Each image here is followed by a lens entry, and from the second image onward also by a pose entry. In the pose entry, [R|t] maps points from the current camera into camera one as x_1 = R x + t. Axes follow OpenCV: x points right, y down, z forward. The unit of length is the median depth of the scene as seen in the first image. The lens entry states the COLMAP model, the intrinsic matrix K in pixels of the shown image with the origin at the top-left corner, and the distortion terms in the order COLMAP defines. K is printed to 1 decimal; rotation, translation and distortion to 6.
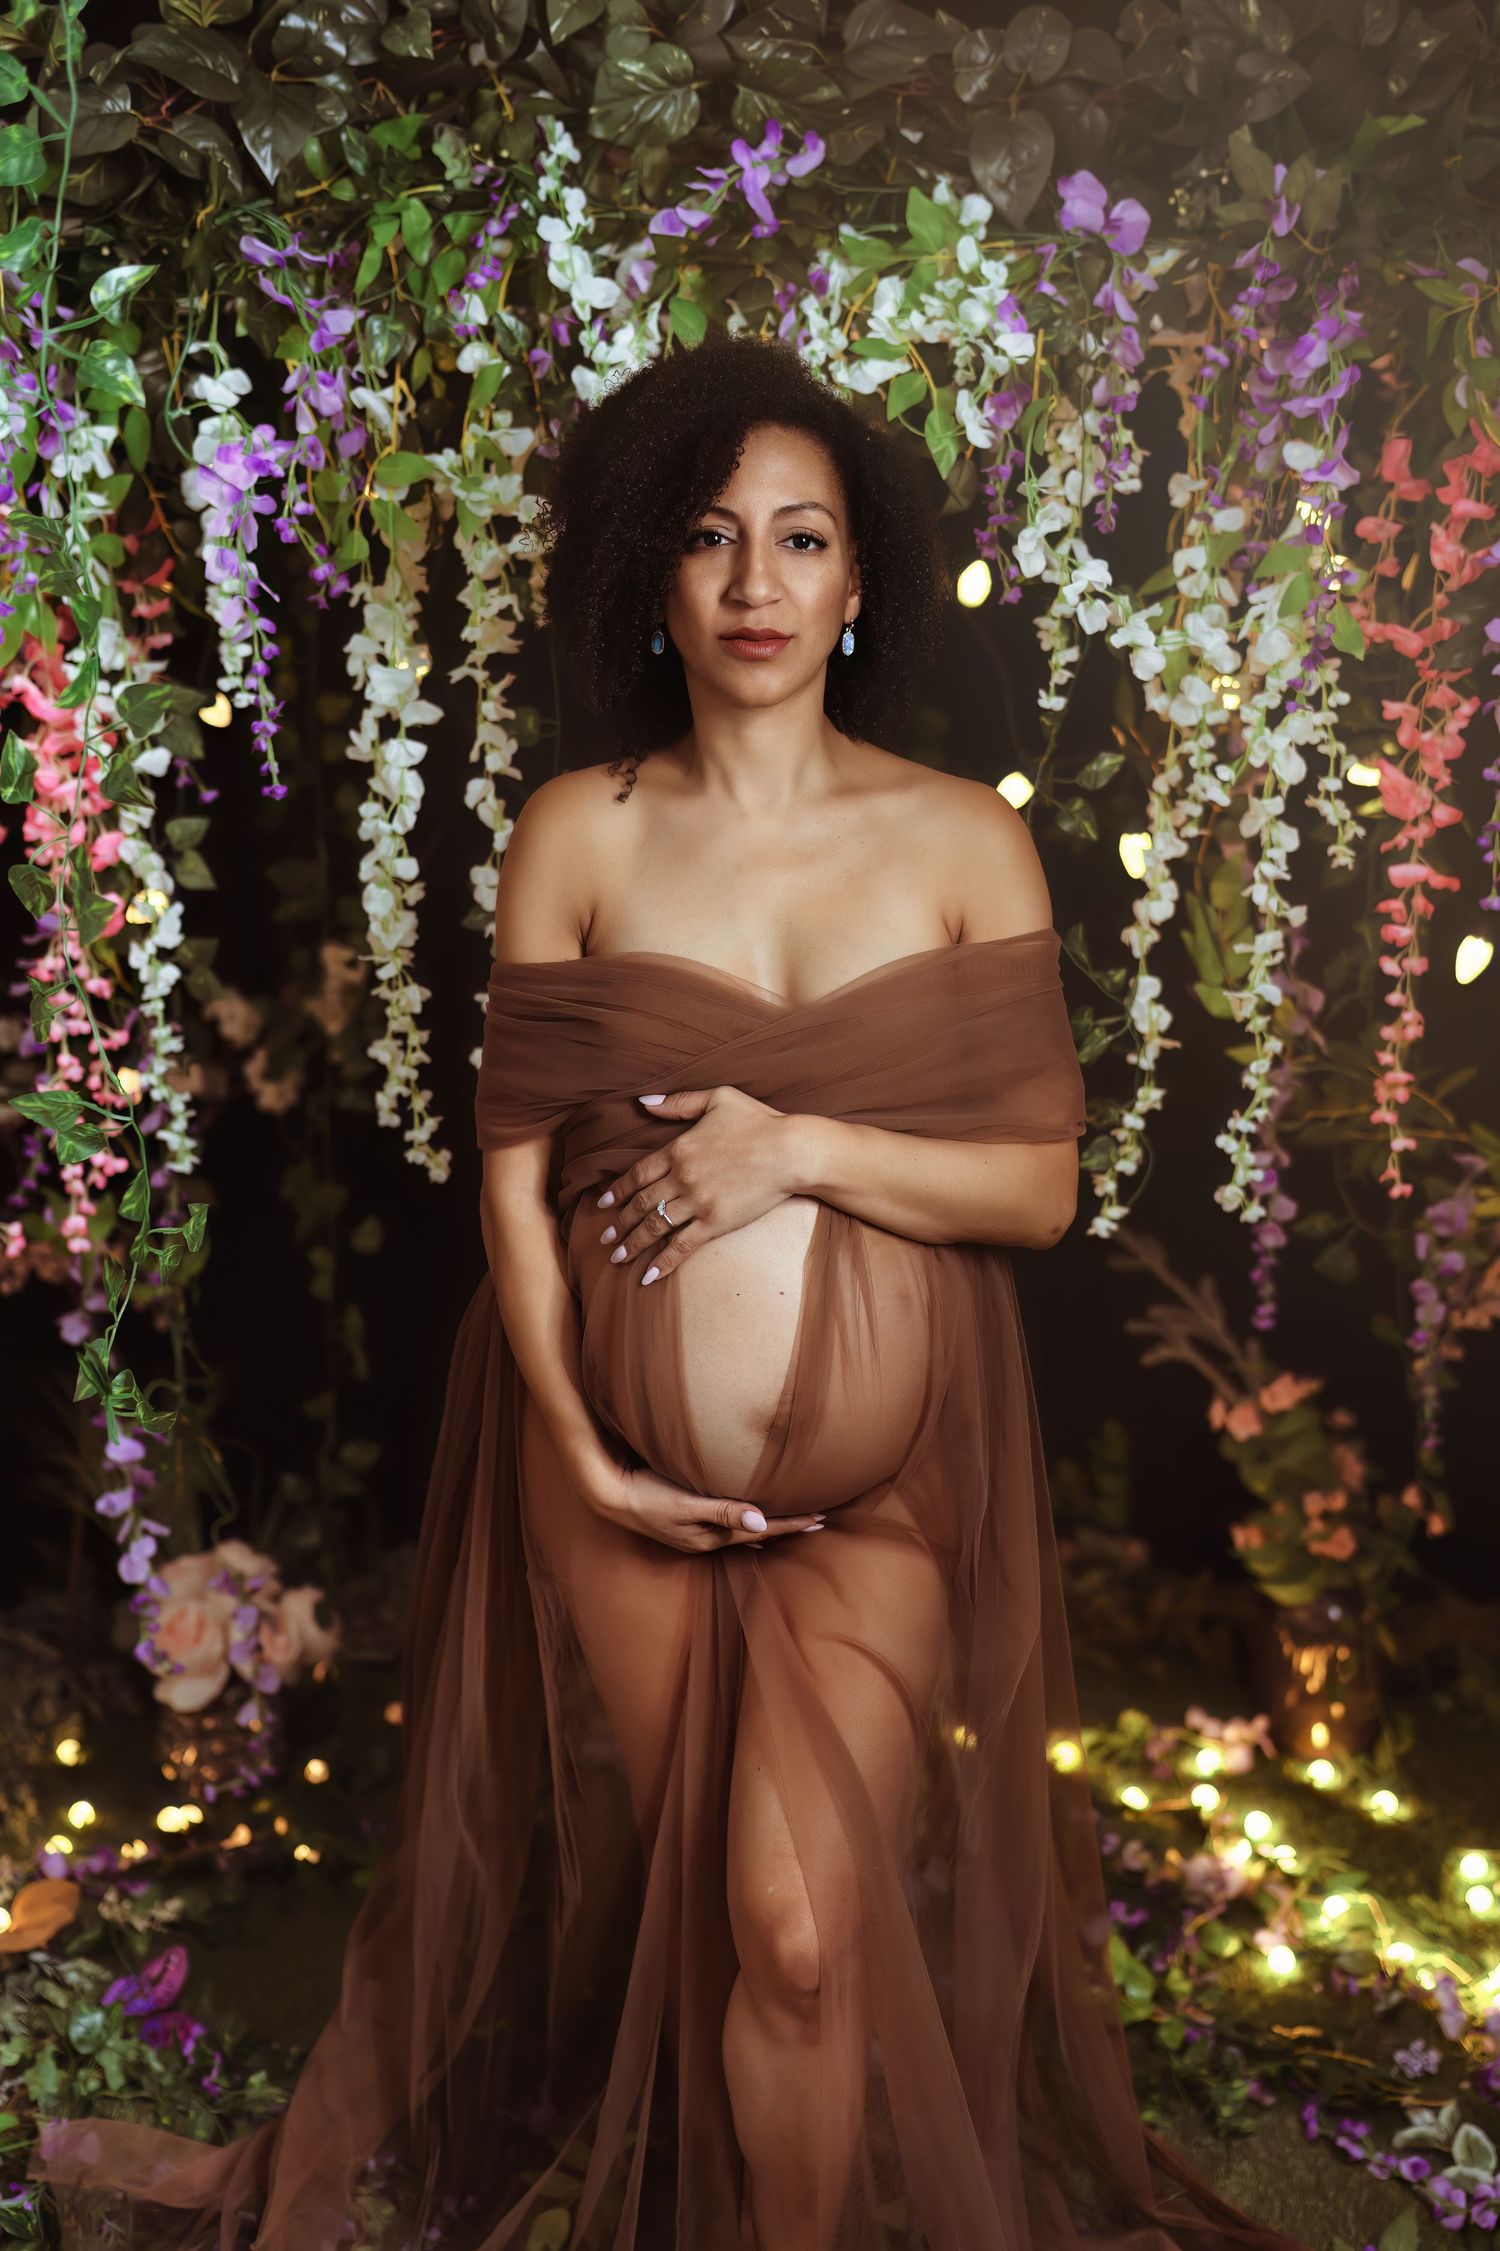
lens RADIAL K [[2387.9, 0, 750.0], [0, 2387.9, 1125.5], [0, 0, 1]] dist [-0.009732, 0.004955]
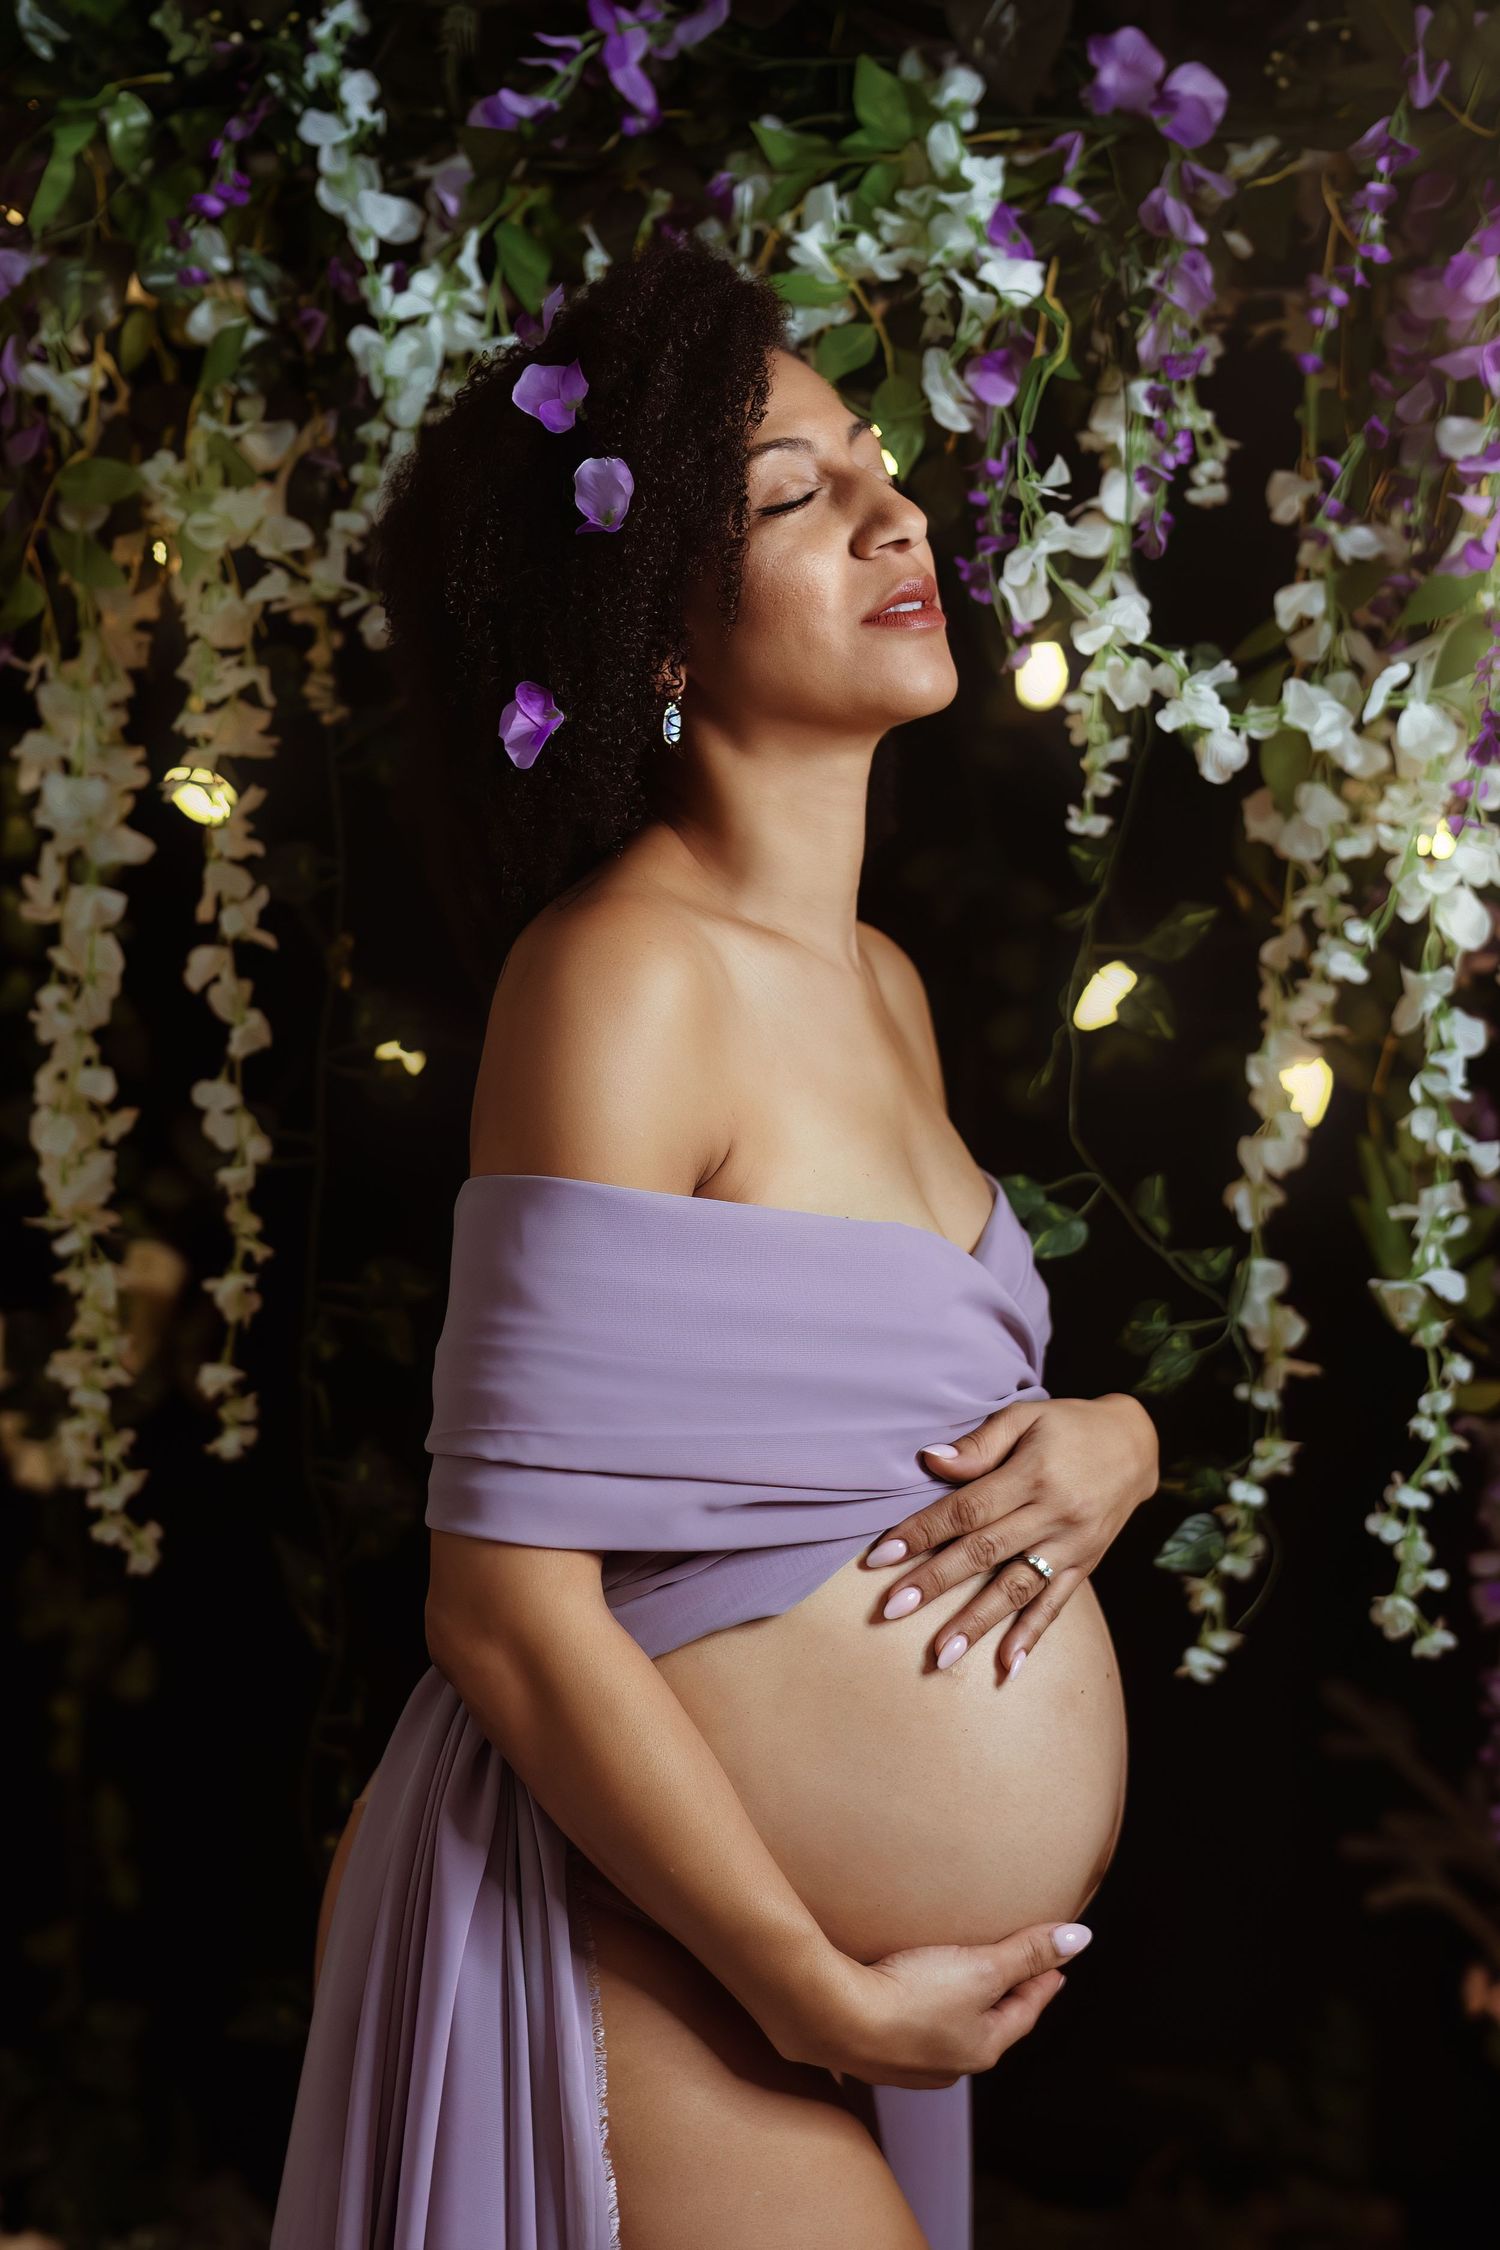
lens RADIAL K [[3472.4, 0, 750.0], [0, 3472.4, 1125.0], [0, 0, 1]] dist [-0.018226, -0.007370]
pose [[0.996109, 0.002046, -0.088102, 0.119115], [-0.013553, 0.991393, -0.130213, 0.024441], [0.087077, 0.130901, 0.987564, 0.087037]]
